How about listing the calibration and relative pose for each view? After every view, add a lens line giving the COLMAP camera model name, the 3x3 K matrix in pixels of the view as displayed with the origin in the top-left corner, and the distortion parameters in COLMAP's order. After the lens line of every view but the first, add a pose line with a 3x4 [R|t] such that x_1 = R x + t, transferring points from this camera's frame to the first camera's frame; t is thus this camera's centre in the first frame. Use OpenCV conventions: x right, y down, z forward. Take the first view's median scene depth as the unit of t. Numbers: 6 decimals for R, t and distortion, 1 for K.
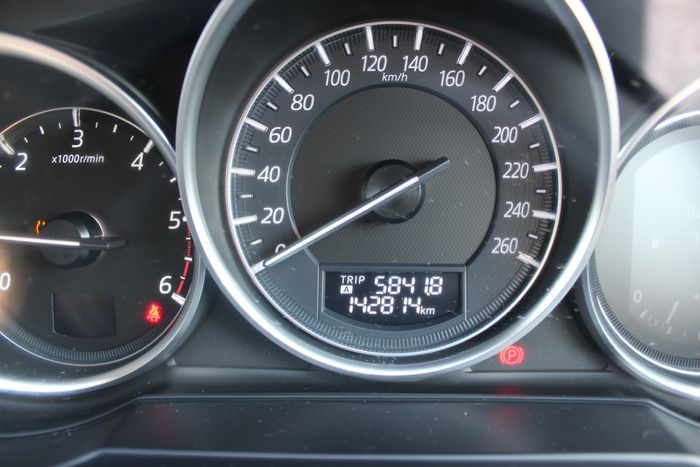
lens RADIAL K [[579.5, 0, 349.7], [0, 579.5, 234.1], [0, 0, 1]] dist [-0.131892, 0.112692]
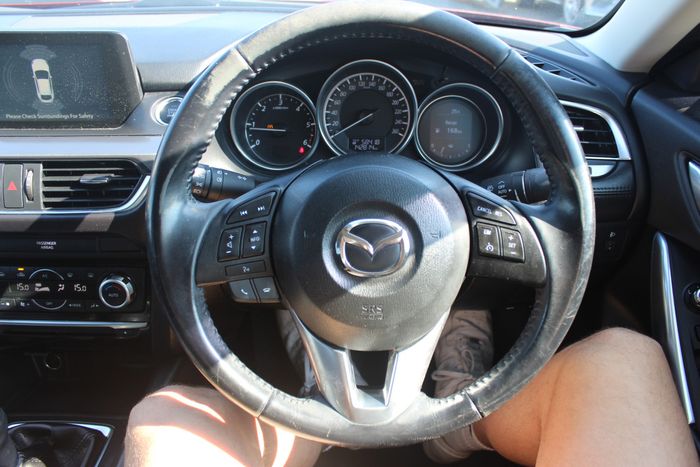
lens RADIAL K [[579.5, 0, 356.1], [0, 579.5, 236.5], [0, 0, 1]] dist [-0.131892, 0.112692]
pose [[0.999678, -0.001667, 0.025305, -0.094223], [-0.000993, 0.994499, 0.104744, 0.318328], [-0.025341, -0.104736, 0.994177, -2.929919]]
